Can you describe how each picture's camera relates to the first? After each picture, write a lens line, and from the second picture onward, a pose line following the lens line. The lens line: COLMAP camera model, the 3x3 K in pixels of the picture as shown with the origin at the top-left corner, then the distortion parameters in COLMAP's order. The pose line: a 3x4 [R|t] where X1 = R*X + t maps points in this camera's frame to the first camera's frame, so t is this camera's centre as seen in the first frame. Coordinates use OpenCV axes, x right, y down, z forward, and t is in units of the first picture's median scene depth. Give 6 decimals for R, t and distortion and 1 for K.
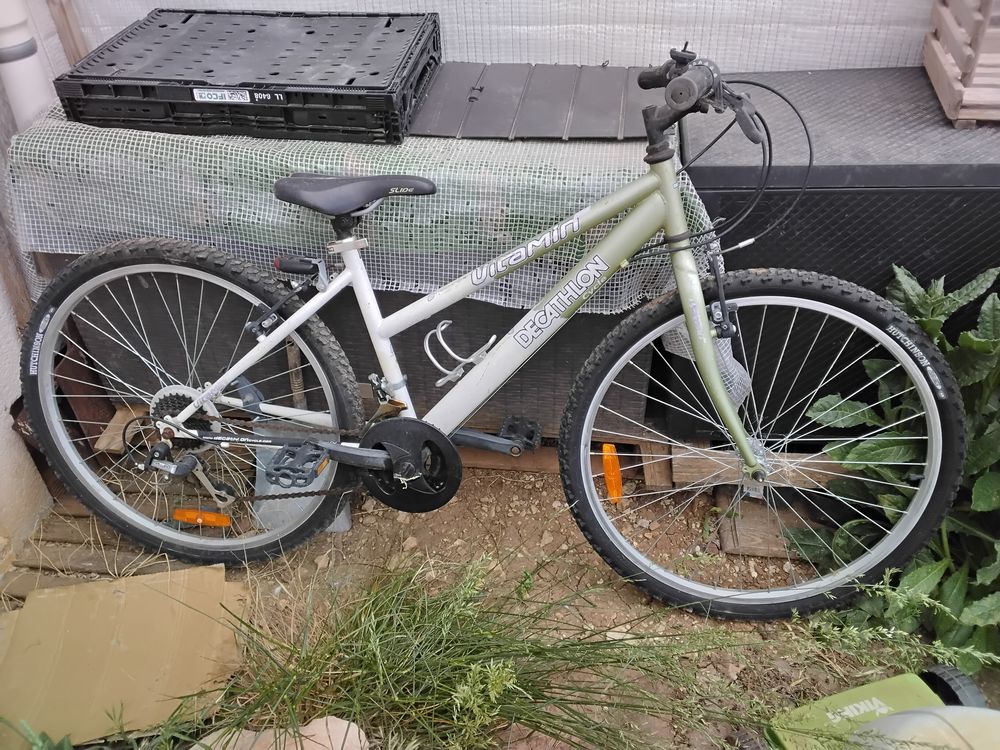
lens RADIAL K [[789.5, 0, 500.0], [0, 789.5, 375.0], [0, 0, 1]] dist [0.101532, -0.141618]
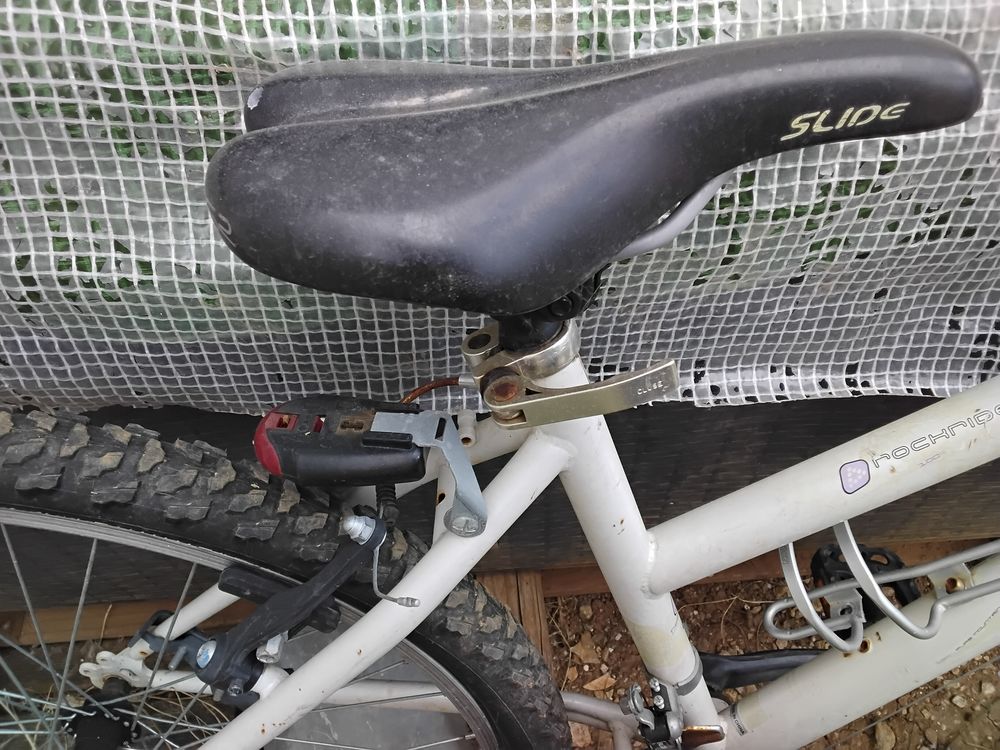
lens RADIAL K [[789.5, 0, 500.0], [0, 789.5, 375.0], [0, 0, 1]] dist [0.101532, -0.141618]
pose [[0.981886, -0.168020, 0.087569, -0.222414], [0.140333, 0.955438, 0.259703, -0.217676], [-0.127302, -0.242710, 0.961710, 0.742348]]
